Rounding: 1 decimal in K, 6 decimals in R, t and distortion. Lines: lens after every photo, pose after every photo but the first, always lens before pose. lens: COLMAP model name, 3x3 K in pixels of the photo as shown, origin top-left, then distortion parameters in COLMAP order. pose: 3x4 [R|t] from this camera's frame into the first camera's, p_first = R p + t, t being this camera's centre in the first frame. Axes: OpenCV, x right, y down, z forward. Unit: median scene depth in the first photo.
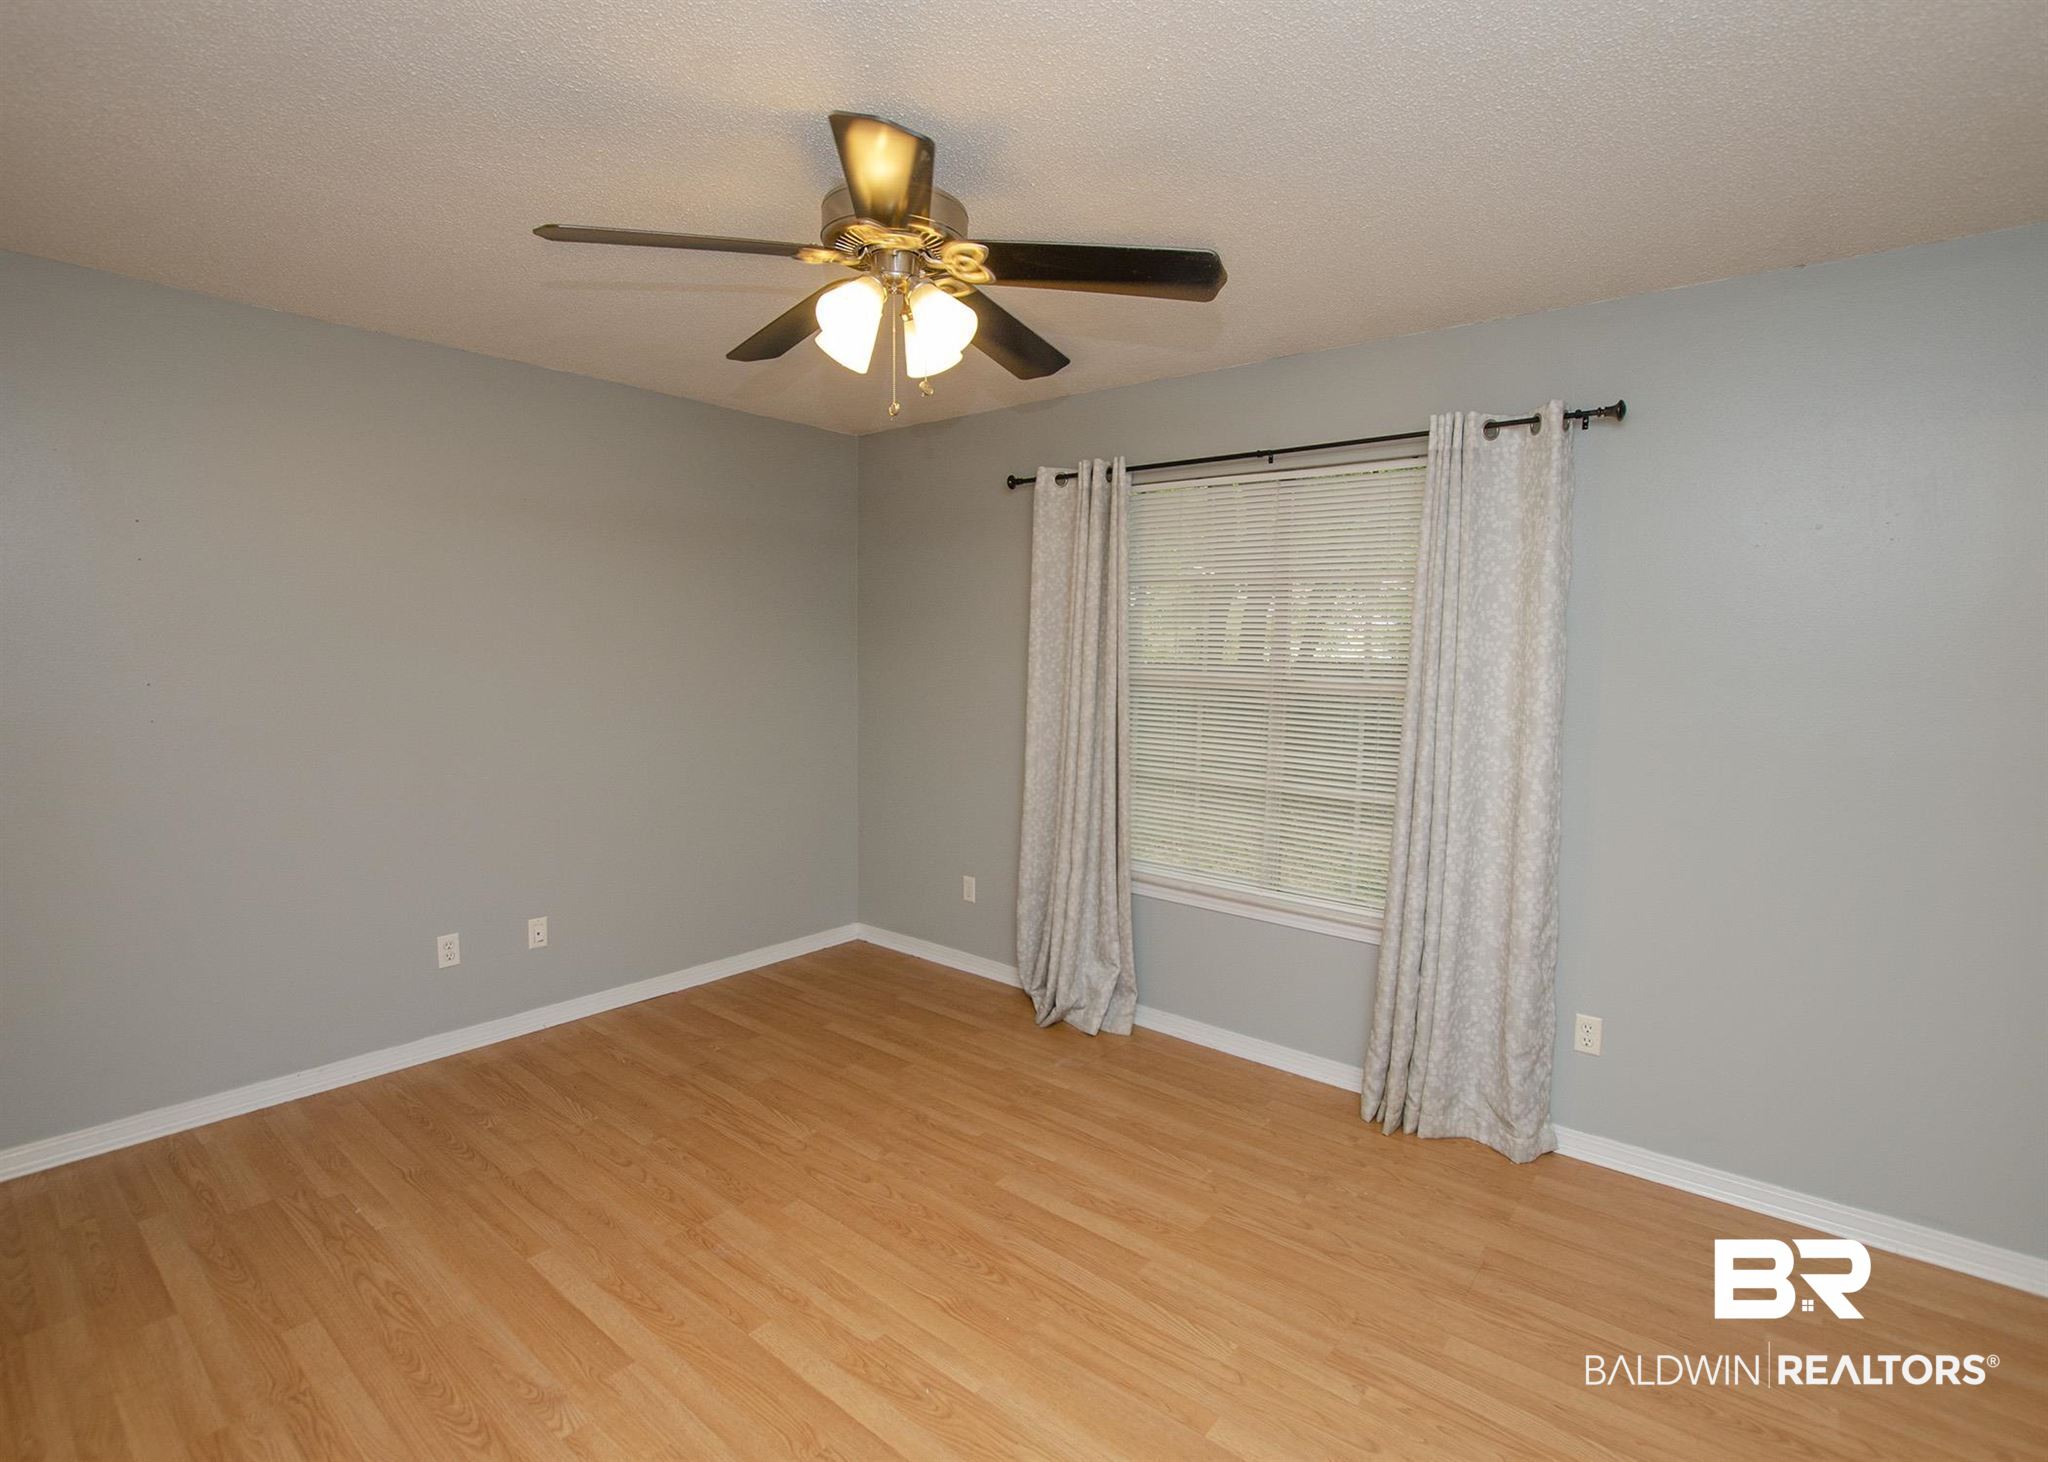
lens RADIAL K [[968.2, 0, 1025.9], [0, 968.2, 738.6], [0, 0, 1]] dist [-0.018149, 0.000008]
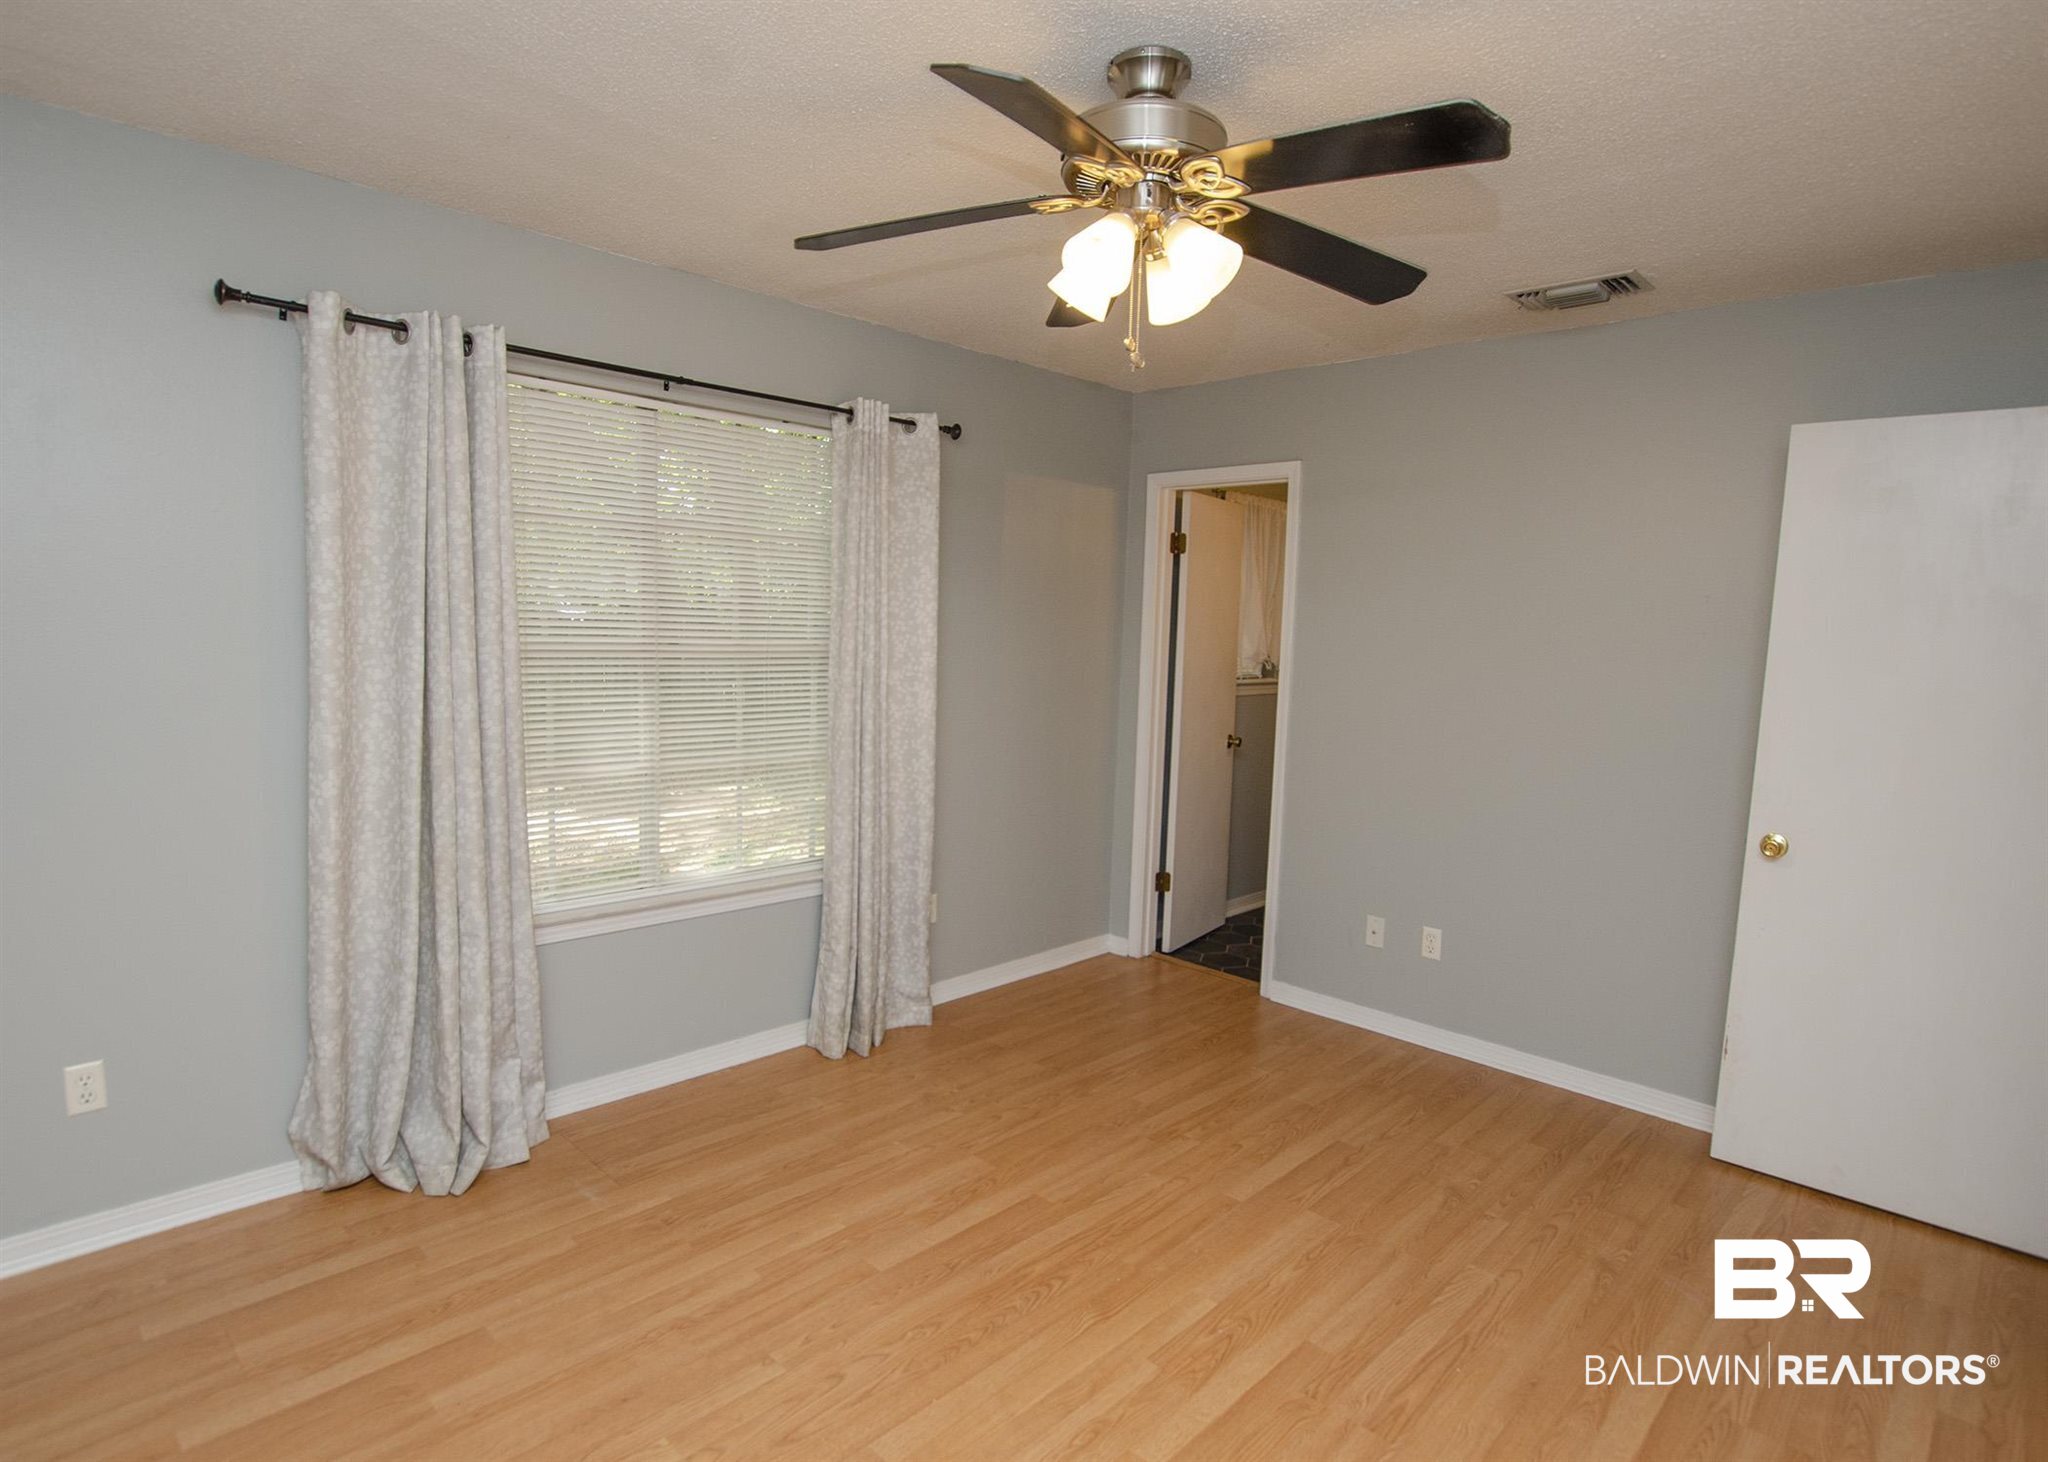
lens RADIAL K [[1091.5, 0, 1026.8], [0, 1091.5, 729.1], [0, 0, 1]] dist [-0.003101, -0.001867]
pose [[0.096397, -0.115881, 0.988574, -0.682998], [0.064157, 0.991858, 0.110010, -0.071428], [-0.993273, 0.052819, 0.103047, 0.579515]]
